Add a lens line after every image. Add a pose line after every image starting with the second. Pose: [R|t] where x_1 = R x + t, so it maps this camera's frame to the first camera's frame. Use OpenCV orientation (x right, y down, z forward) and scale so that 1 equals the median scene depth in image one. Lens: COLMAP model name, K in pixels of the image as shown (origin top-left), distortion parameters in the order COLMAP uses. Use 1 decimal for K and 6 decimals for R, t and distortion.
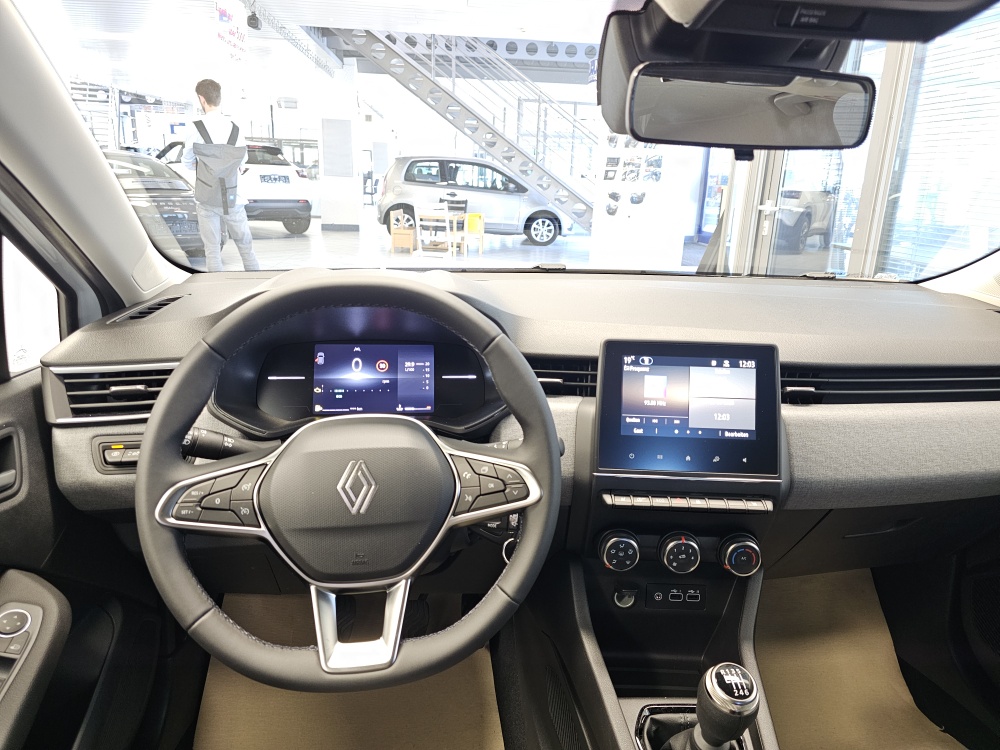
lens RADIAL K [[646.9, 0, 525.4], [0, 646.9, 360.0], [0, 0, 1]] dist [0.044858, -0.000143]
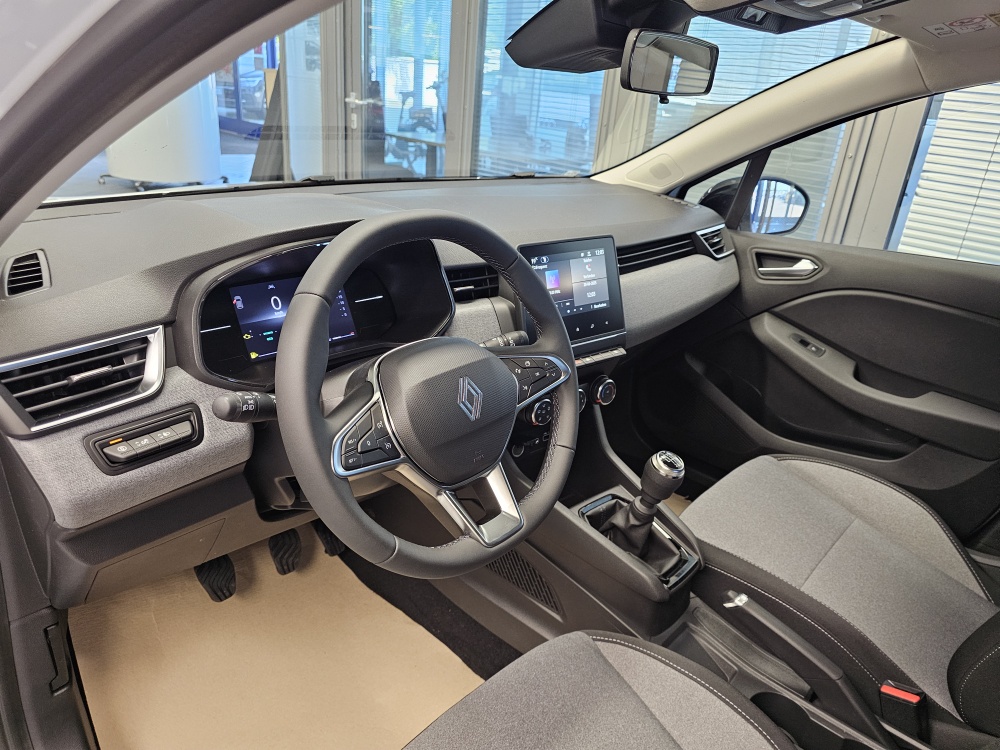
lens RADIAL K [[664.9, 0, 500.0], [0, 664.9, 375.0], [0, 0, 1]] dist [0.060584, -0.055776]
pose [[0.771454, -0.230065, 0.593236, -0.619940], [0.116606, 0.967672, 0.223640, -0.072461], [-0.625509, -0.103353, 0.773341, 0.029561]]
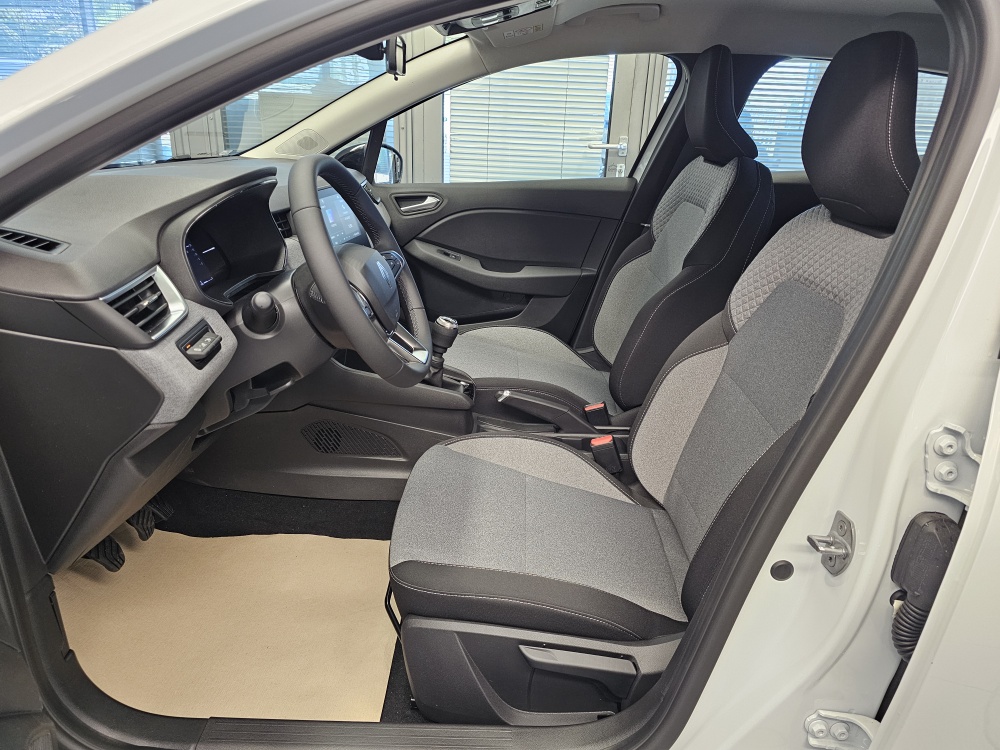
lens RADIAL K [[663.9, 0, 497.9], [0, 663.9, 377.6], [0, 0, 1]] dist [0.059704, -0.050722]
pose [[0.144376, -0.388765, 0.909955, -1.326038], [0.230715, 0.907470, 0.351097, -0.078257], [-0.962251, 0.159250, 0.220711, 0.227462]]
